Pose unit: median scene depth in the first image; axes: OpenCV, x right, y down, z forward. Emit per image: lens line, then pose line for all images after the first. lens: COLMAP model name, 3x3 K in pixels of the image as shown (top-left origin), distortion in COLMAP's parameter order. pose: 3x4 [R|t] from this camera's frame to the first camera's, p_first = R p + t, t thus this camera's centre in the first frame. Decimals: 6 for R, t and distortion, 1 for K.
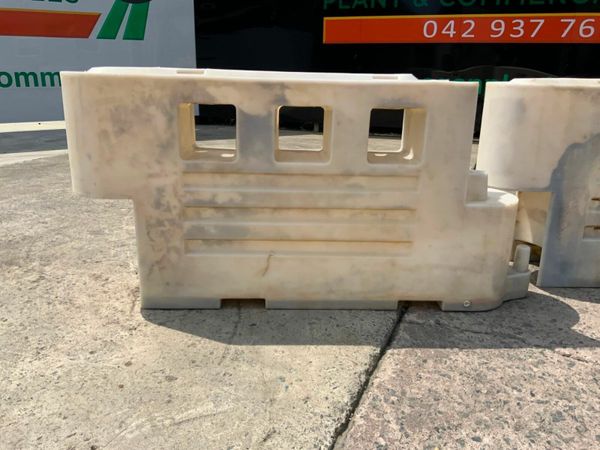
lens RADIAL K [[498.2, 0, 302.3], [0, 498.2, 226.7], [0, 0, 1]] dist [0.046612, -0.088108]
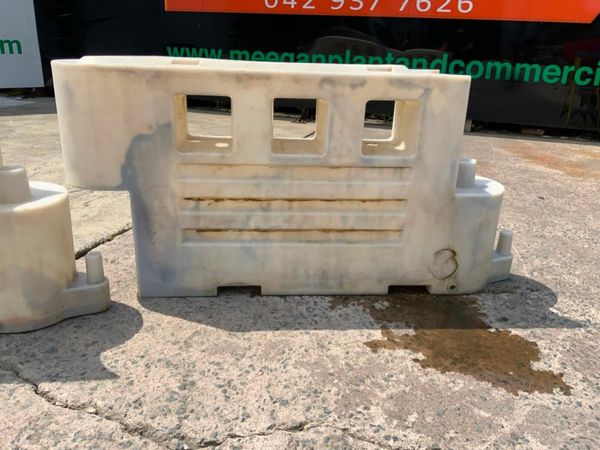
lens RADIAL K [[498.2, 0, 301.8], [0, 498.2, 227.6], [0, 0, 1]] dist [0.046612, -0.088108]
pose [[0.996498, -0.008068, 0.083226, 0.793393], [0.003510, 0.998493, 0.054761, -0.057145], [-0.083542, -0.054277, 0.995025, 0.124921]]
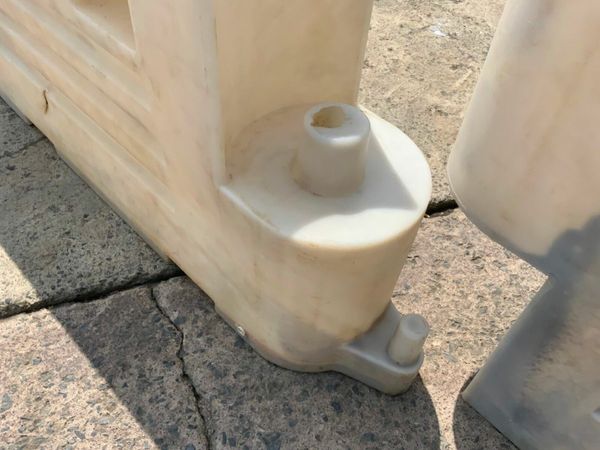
lens RADIAL K [[498.2, 0, 299.6], [0, 498.2, 222.7], [0, 0, 1]] dist [0.046612, -0.088108]
pose [[0.683067, 0.565781, -0.461856, 0.570908], [-0.266324, 0.781784, 0.563814, -0.272223], [0.680067, -0.262120, 0.684692, 0.714712]]
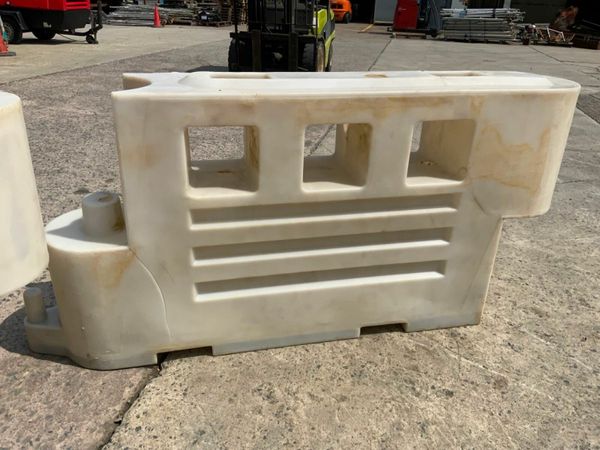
lens RADIAL K [[498.2, 0, 301.0], [0, 498.2, 226.0], [0, 0, 1]] dist [0.046612, -0.088108]
pose [[-0.980254, 0.029711, -0.195500, 0.201242], [-0.109522, 0.741587, 0.661856, -0.641548], [0.164645, 0.670198, -0.723690, 1.693216]]
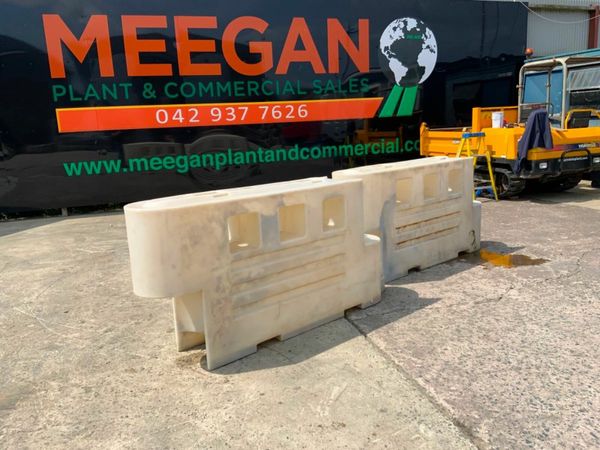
lens RADIAL K [[498.2, 0, 301.9], [0, 498.2, 218.6], [0, 0, 1]] dist [0.046612, -0.088108]
pose [[0.770567, -0.172311, 0.613625, -0.879469], [0.248285, 0.967861, -0.040003, -0.114058], [-0.587010, 0.183179, 0.788584, -0.266503]]
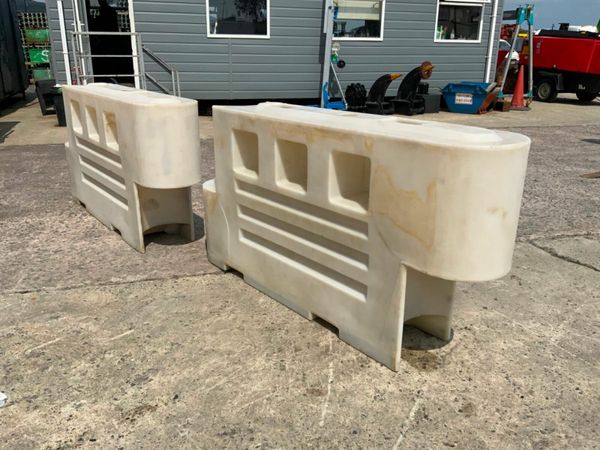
lens RADIAL K [[498.2, 0, 300.0], [0, 498.2, 224.2], [0, 0, 1]] dist [0.046612, -0.088108]
pose [[-0.617123, -0.282560, 0.734384, -0.839406], [0.219505, 0.834432, 0.505510, -0.652217], [-0.755631, 0.473162, -0.452924, 1.609268]]
